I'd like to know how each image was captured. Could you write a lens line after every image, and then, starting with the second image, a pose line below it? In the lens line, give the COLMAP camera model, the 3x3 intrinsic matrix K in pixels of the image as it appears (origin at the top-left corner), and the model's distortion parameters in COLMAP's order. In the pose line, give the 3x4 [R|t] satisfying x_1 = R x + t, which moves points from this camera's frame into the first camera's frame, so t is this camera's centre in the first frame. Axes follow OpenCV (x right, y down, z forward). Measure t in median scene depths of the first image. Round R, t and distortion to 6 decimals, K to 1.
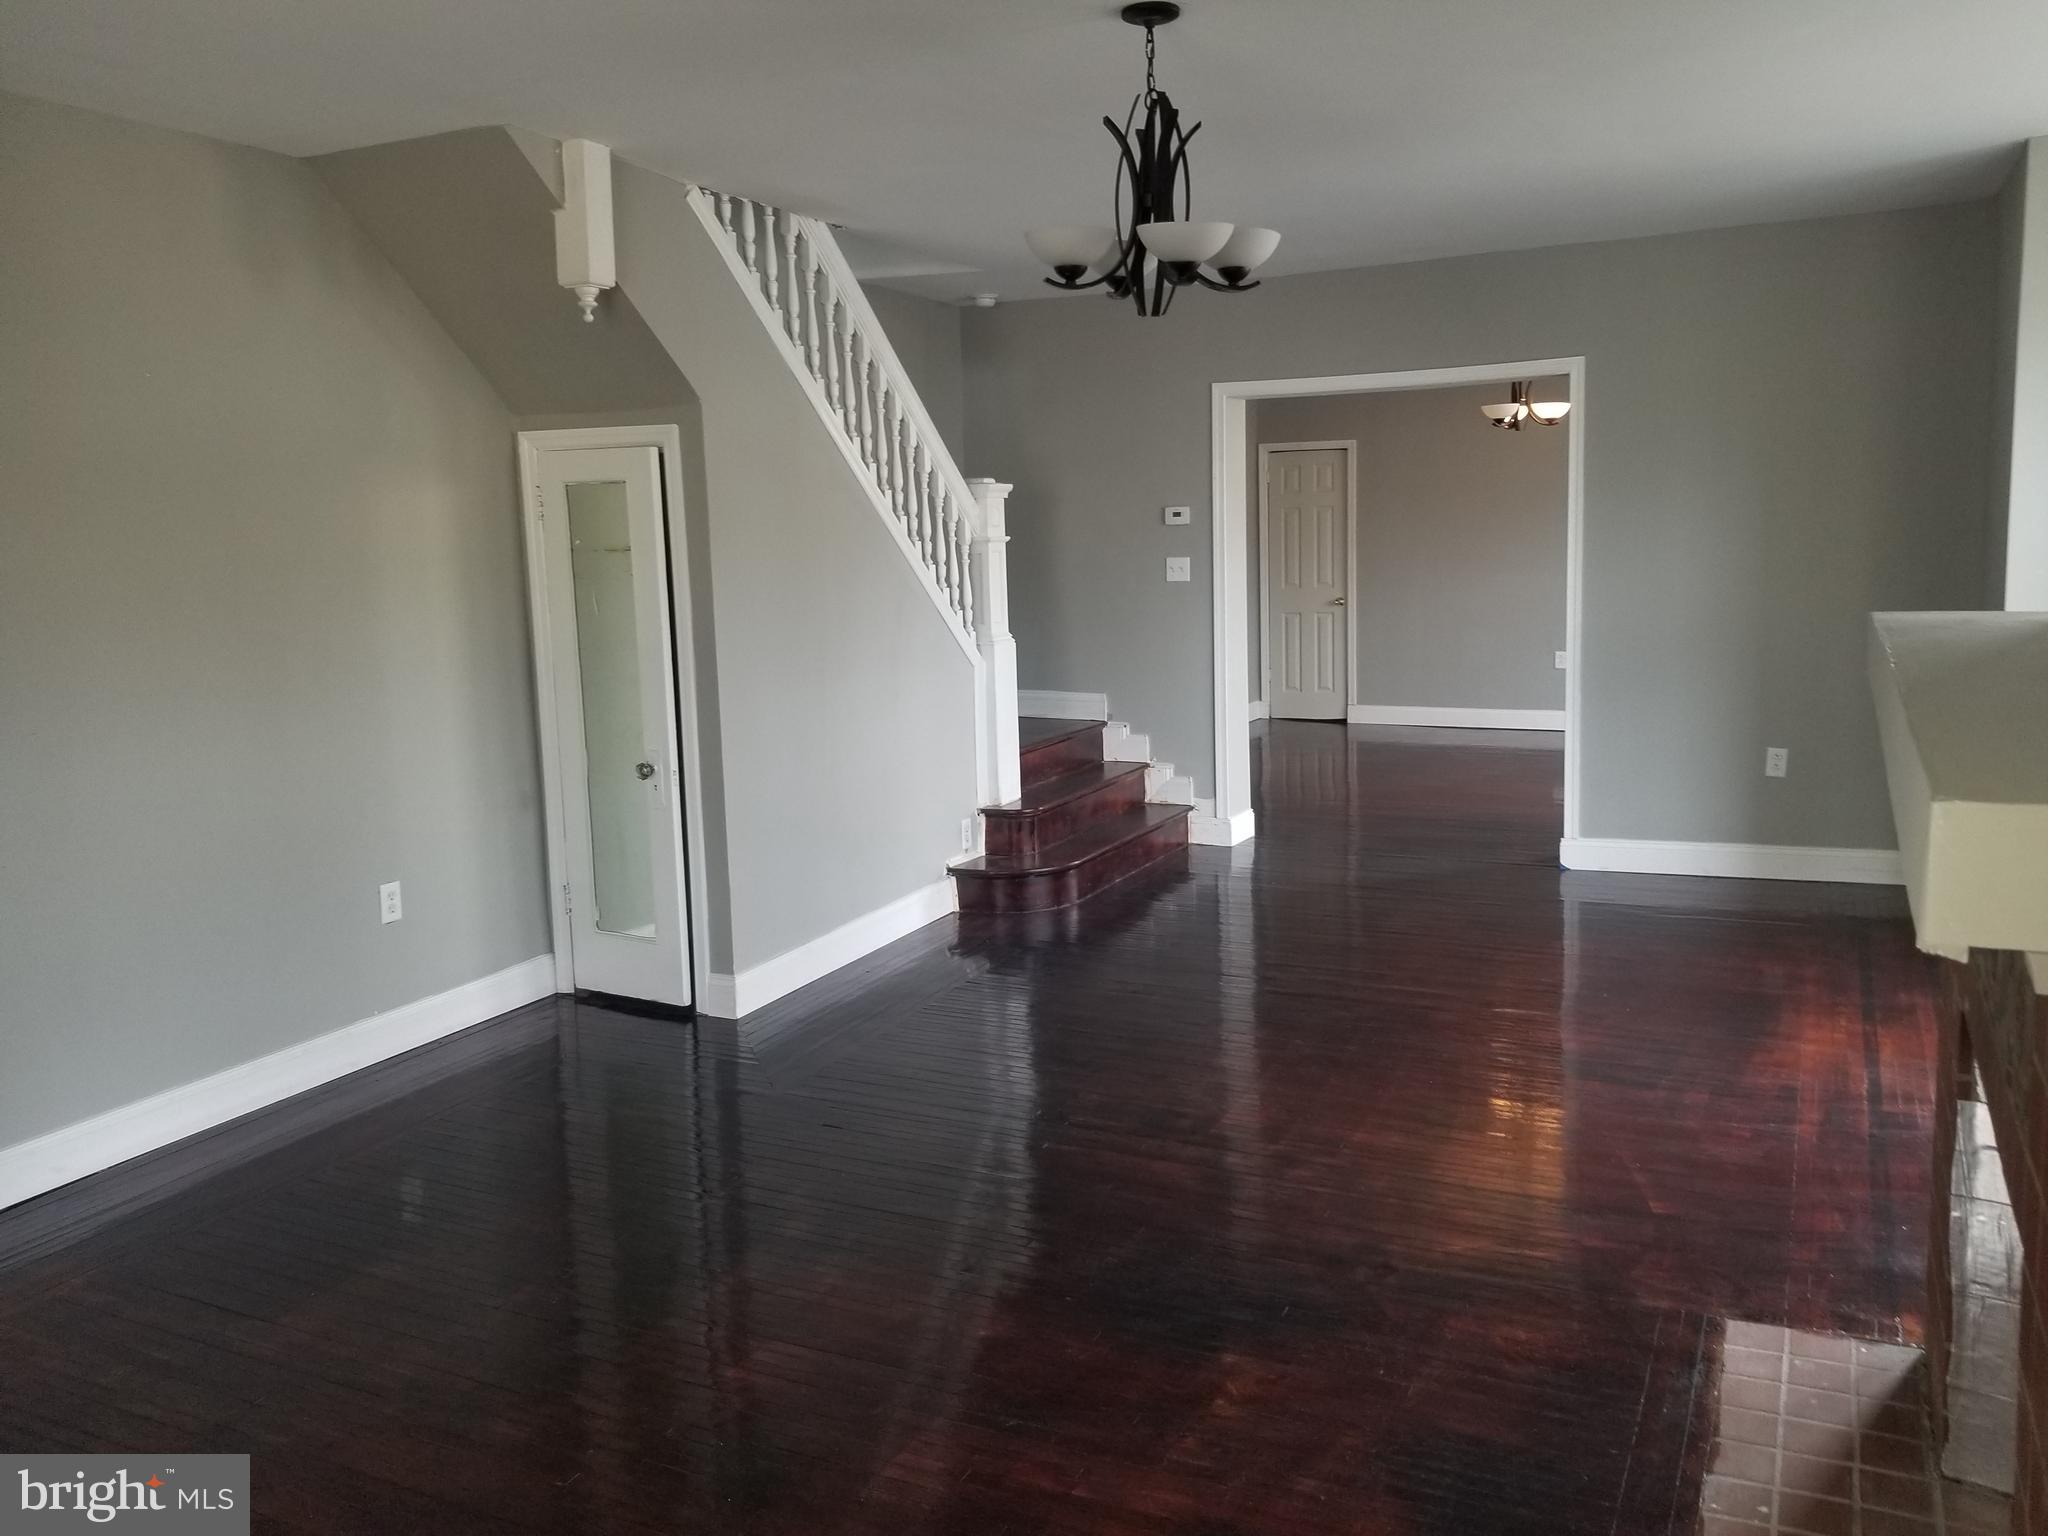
lens RADIAL K [[1596.7, 0, 996.4], [0, 1596.7, 702.6], [0, 0, 1]] dist [0.092604, -0.135795]
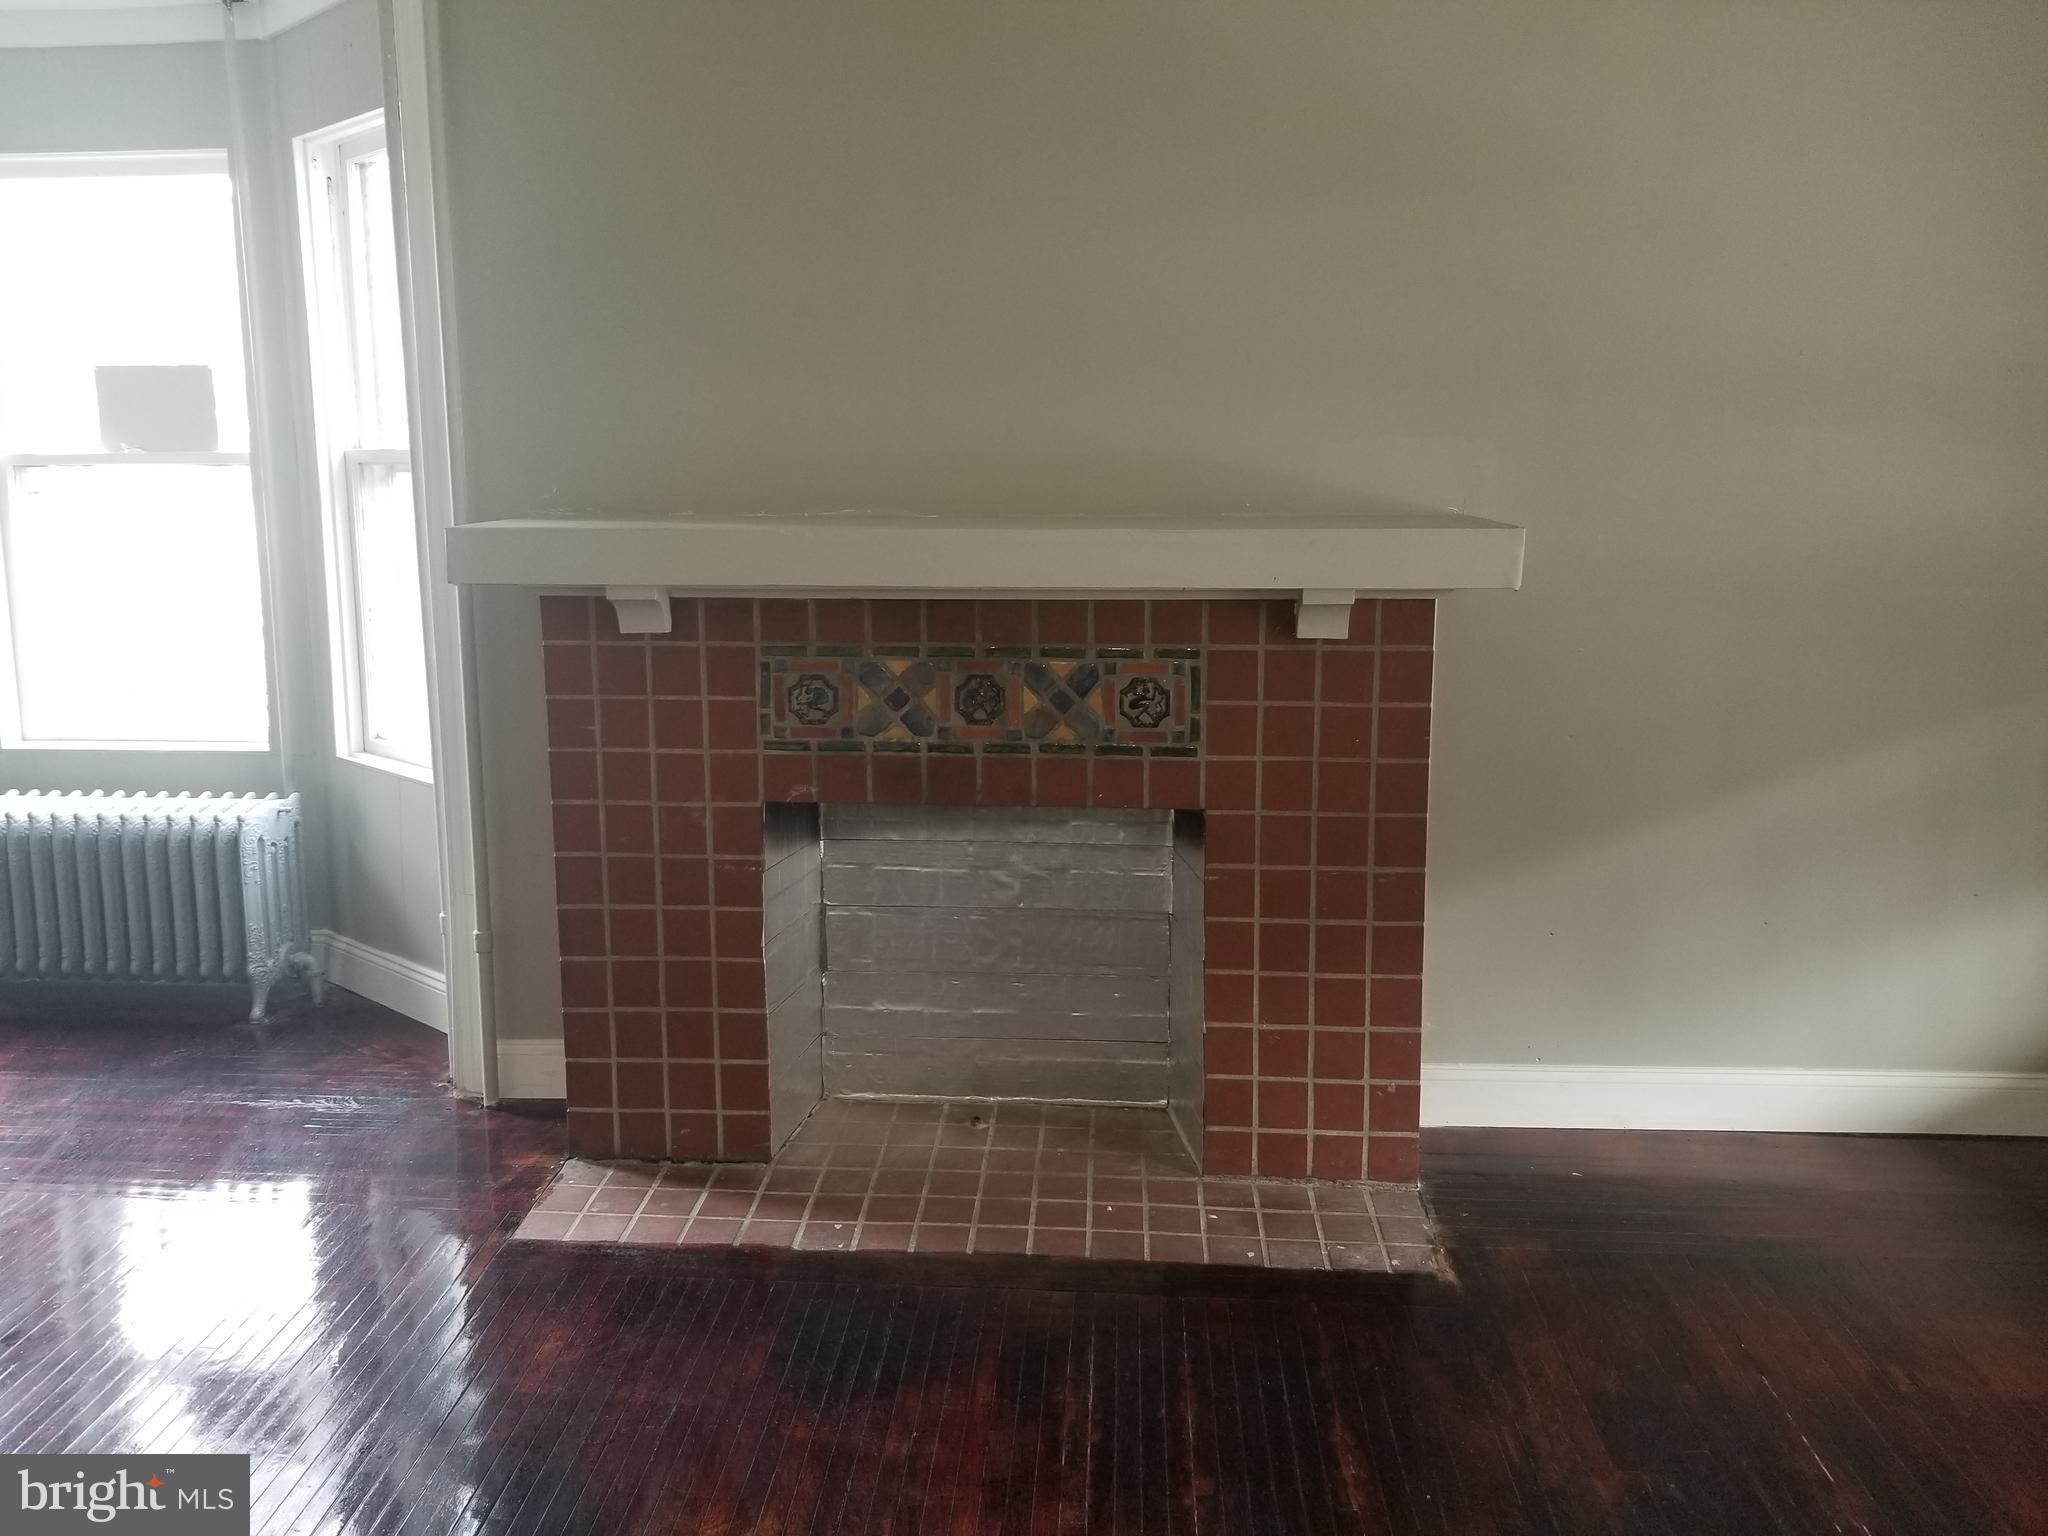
lens RADIAL K [[1596.7, 0, 996.4], [0, 1596.7, 702.6], [0, 0, 1]] dist [0.092604, -0.135795]
pose [[-0.389056, -0.123817, 0.912855, -0.356567], [0.120424, 0.975587, 0.183650, -0.064000], [-0.913309, 0.181380, -0.364647, 0.664513]]
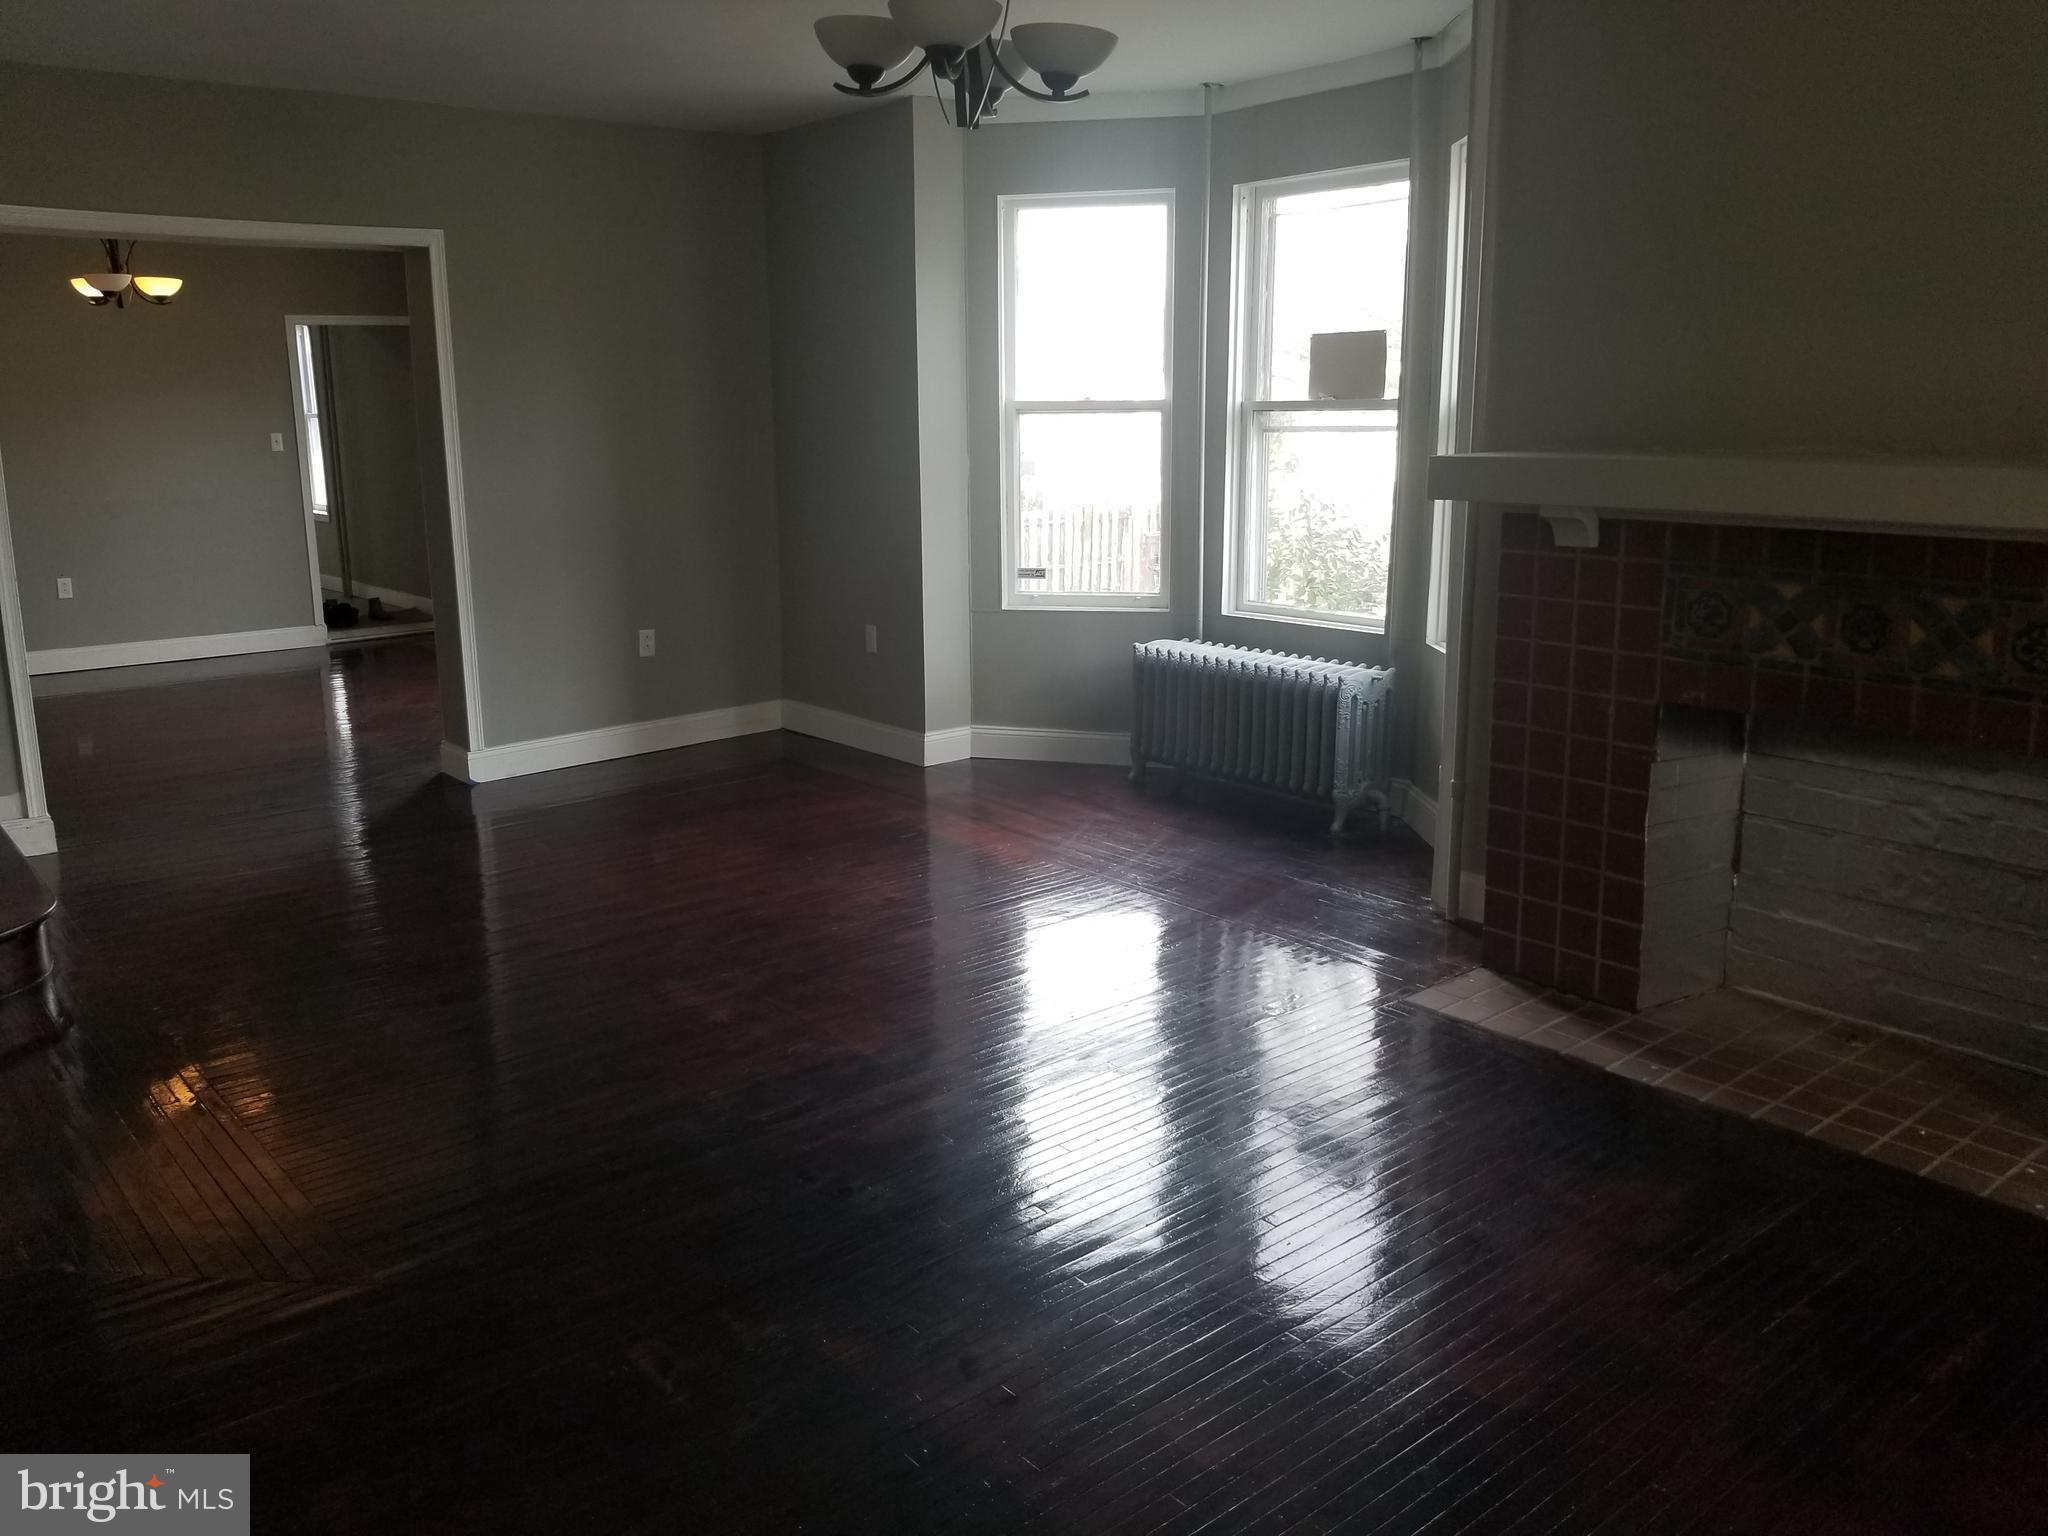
lens RADIAL K [[1596.7, 0, 996.4], [0, 1596.7, 702.6], [0, 0, 1]] dist [0.092604, -0.135795]
pose [[0.392885, -0.153796, 0.906635, -0.548428], [0.106981, 0.986865, 0.121047, -0.038547], [-0.913343, 0.049435, 0.404178, 0.487955]]
